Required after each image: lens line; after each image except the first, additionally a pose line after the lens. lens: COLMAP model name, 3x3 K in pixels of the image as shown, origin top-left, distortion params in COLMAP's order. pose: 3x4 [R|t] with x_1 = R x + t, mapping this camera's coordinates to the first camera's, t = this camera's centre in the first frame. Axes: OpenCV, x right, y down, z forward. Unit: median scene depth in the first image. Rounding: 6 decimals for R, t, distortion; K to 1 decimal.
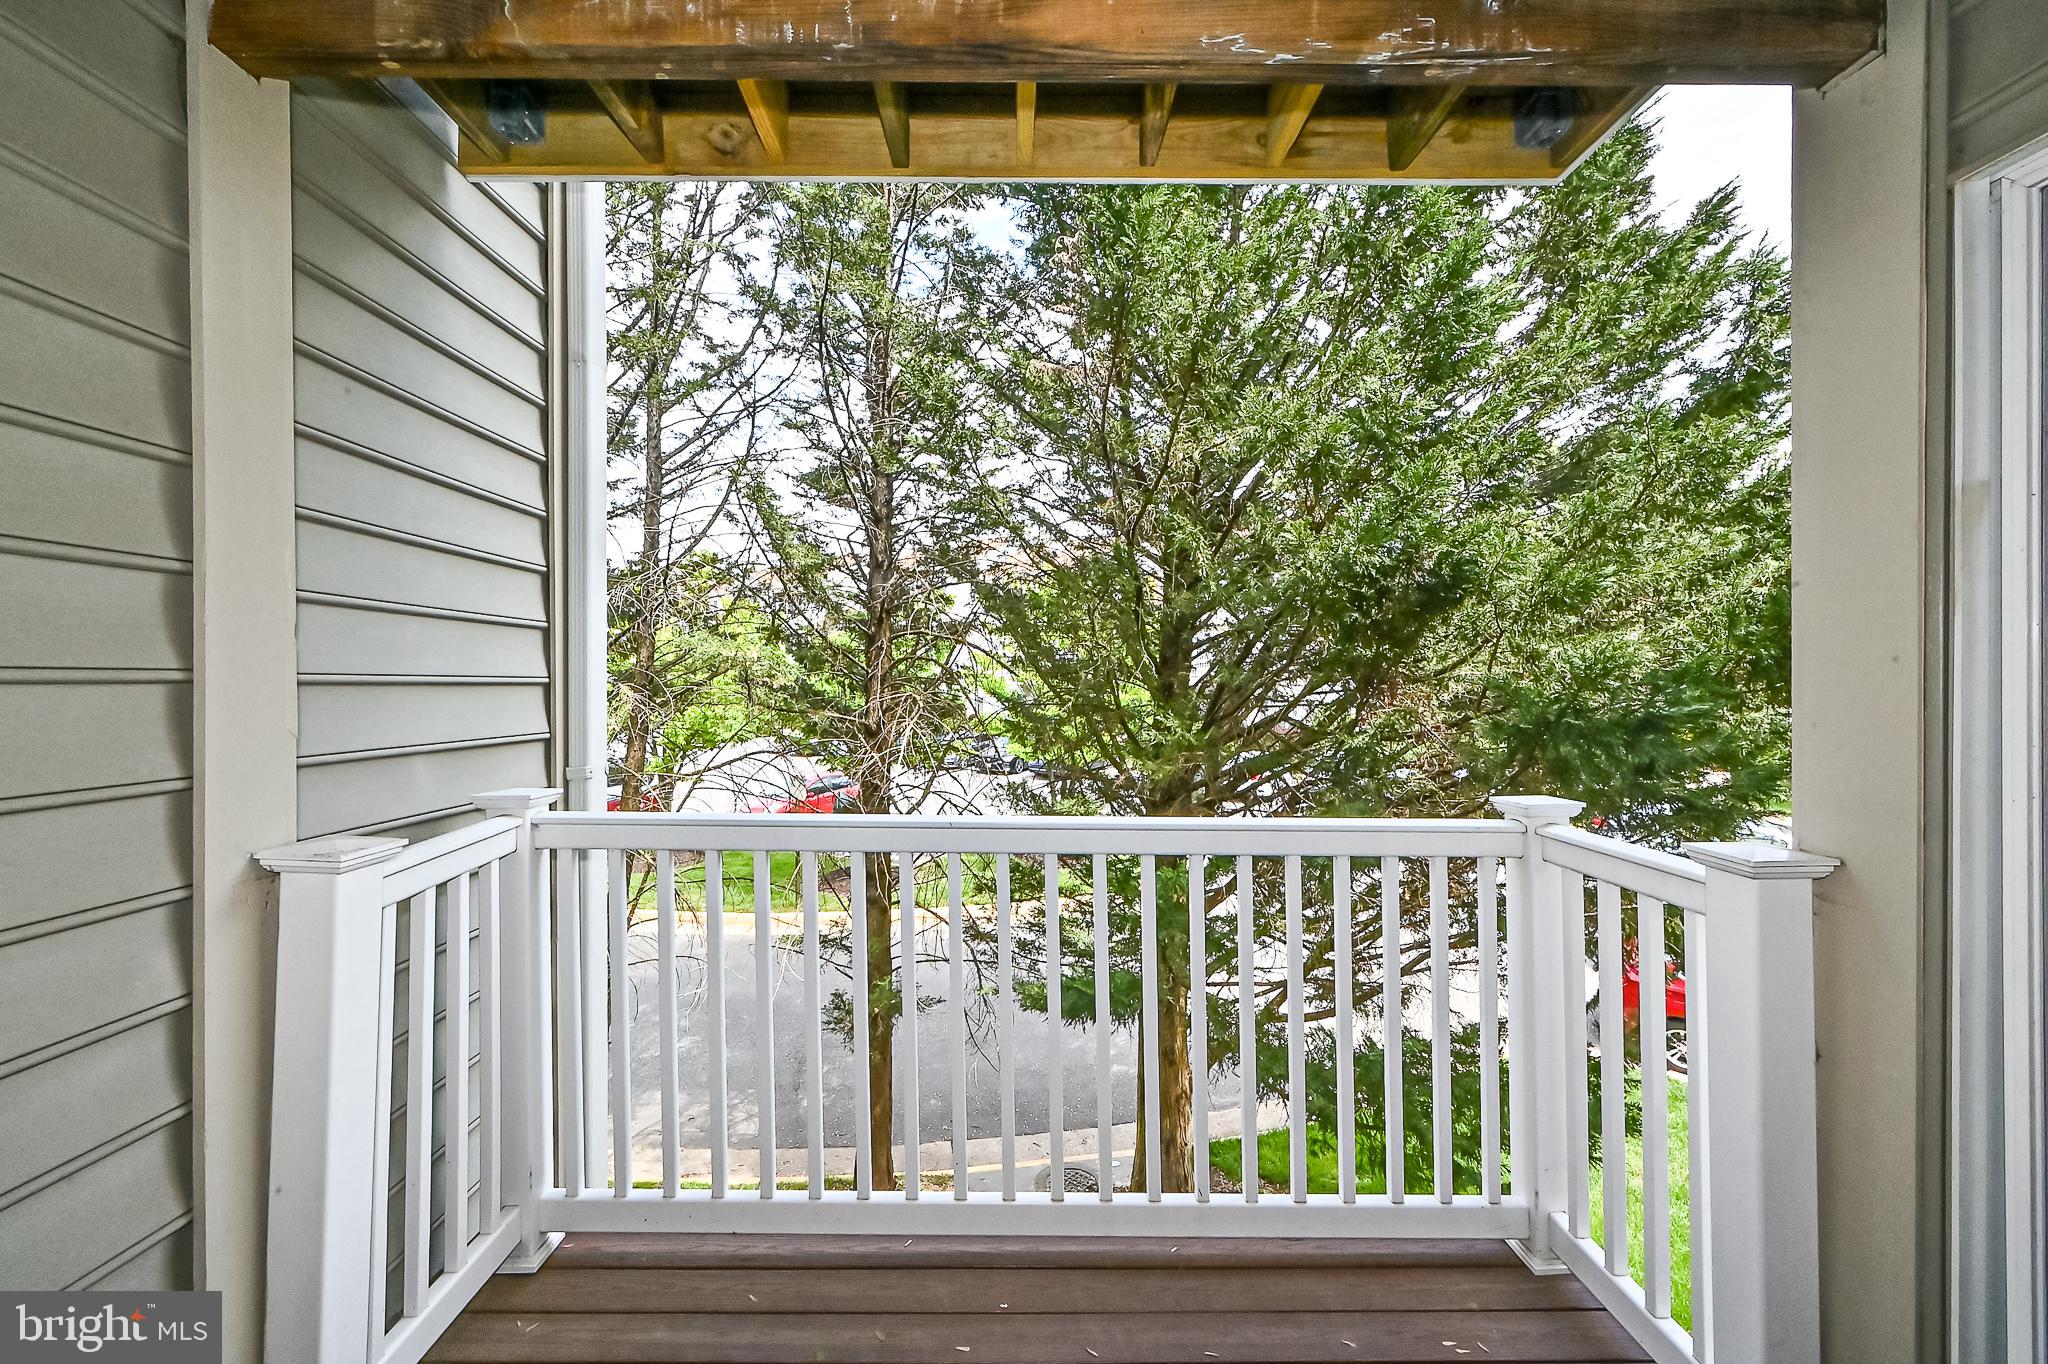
lens RADIAL K [[817.4, 0, 1020.5], [0, 817.4, 686.7], [0, 0, 1]] dist [-0.000531, -0.000032]
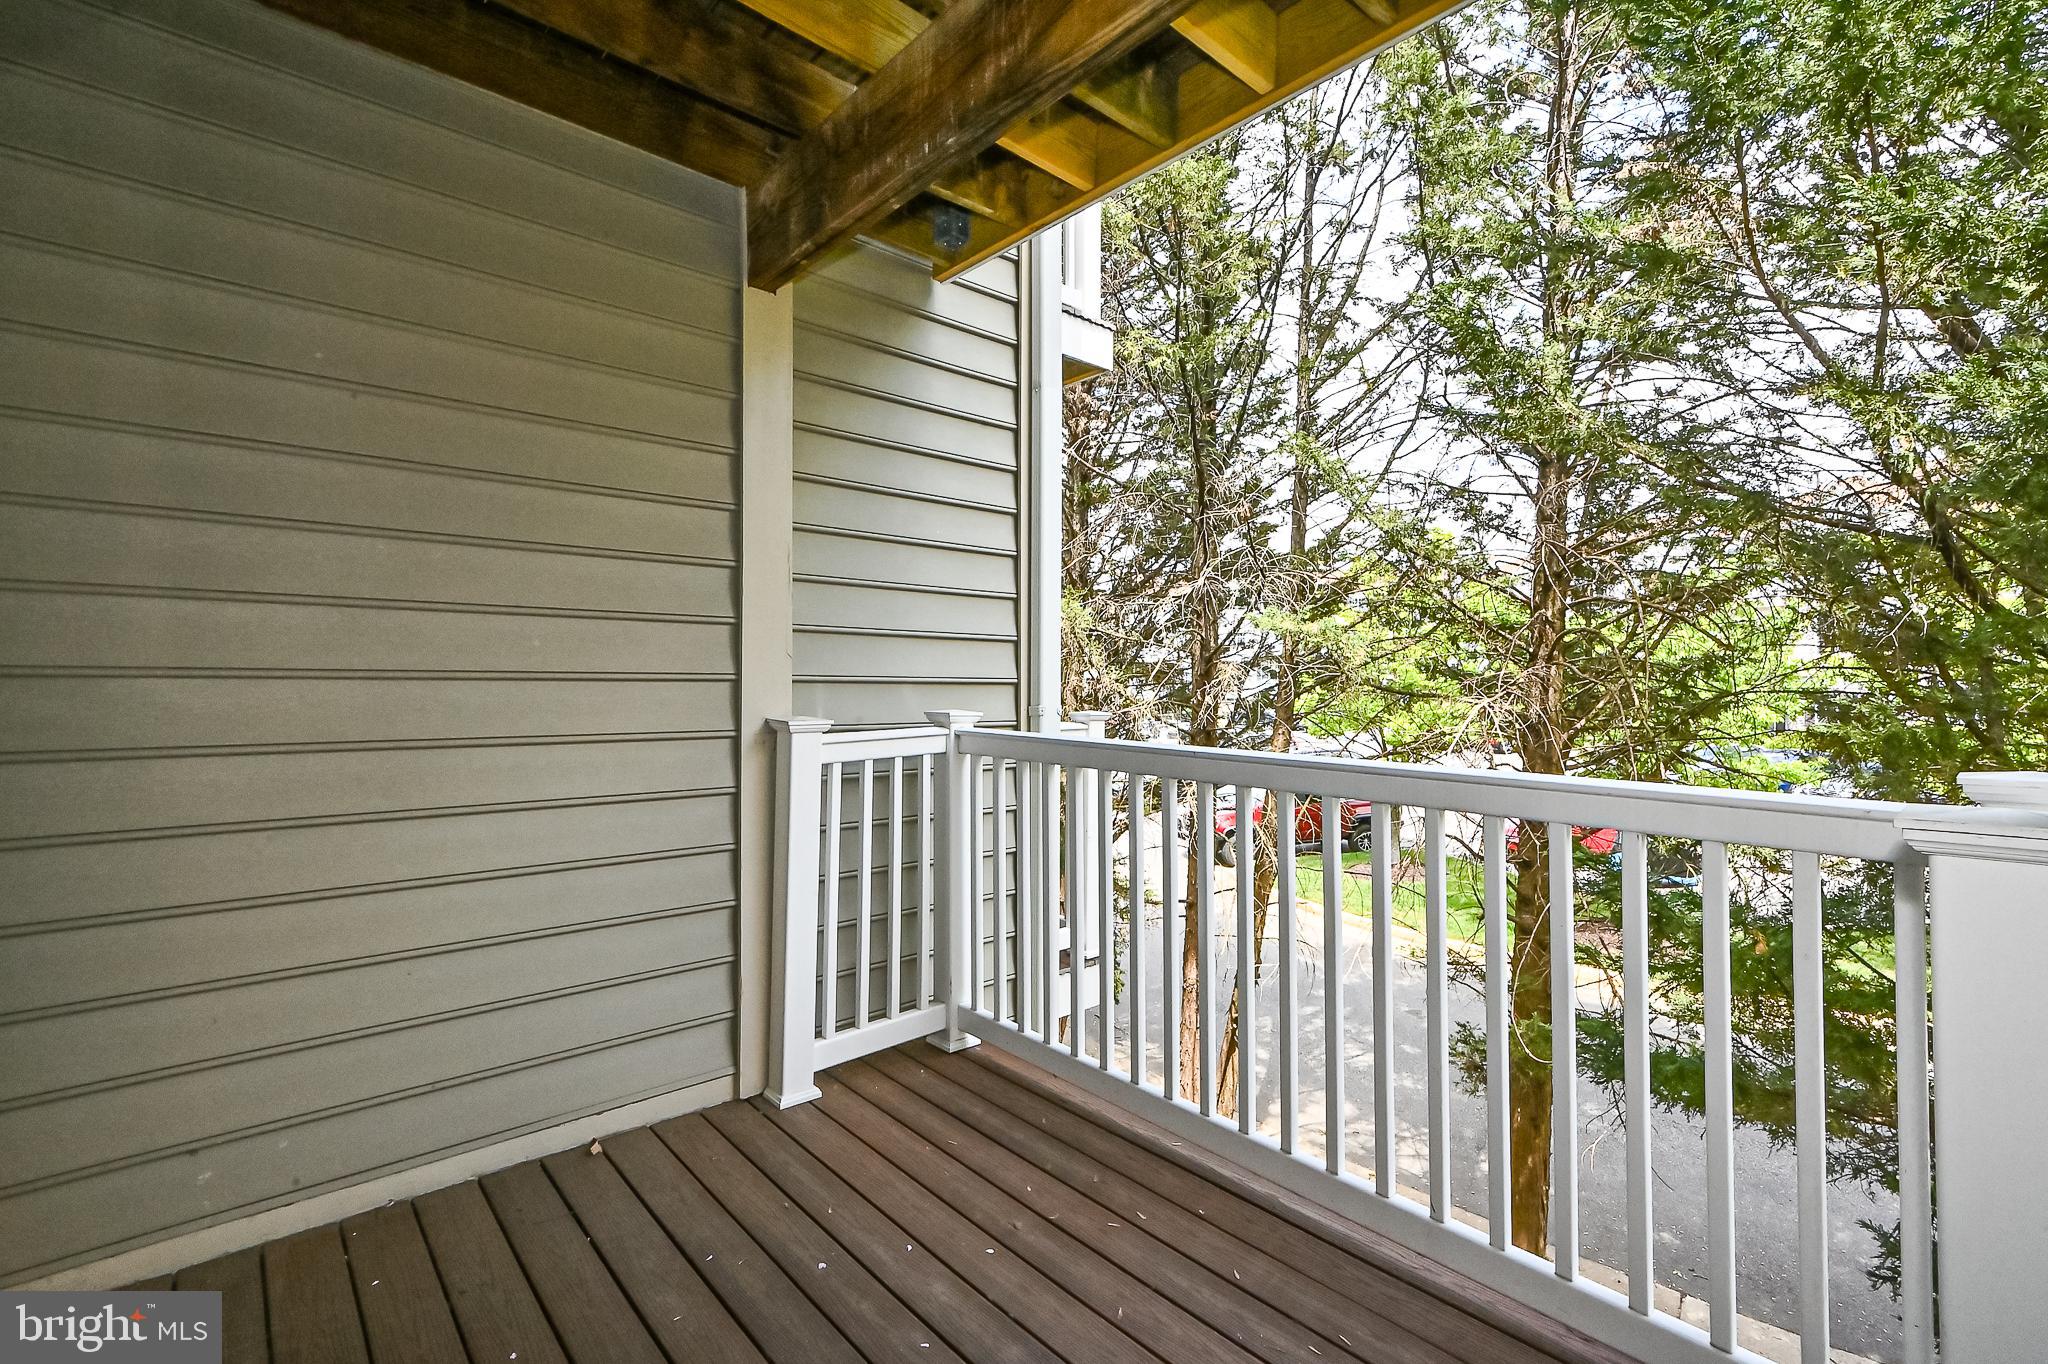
lens RADIAL K [[926.6, 0, 1027.9], [0, 926.6, 694.5], [0, 0, 1]] dist [-0.000367, -0.000139]
pose [[0.671946, 0.015201, -0.740444, 0.668435], [-0.009930, 0.999884, 0.011515, 0.080884], [0.740534, -0.000385, 0.672019, 0.025670]]
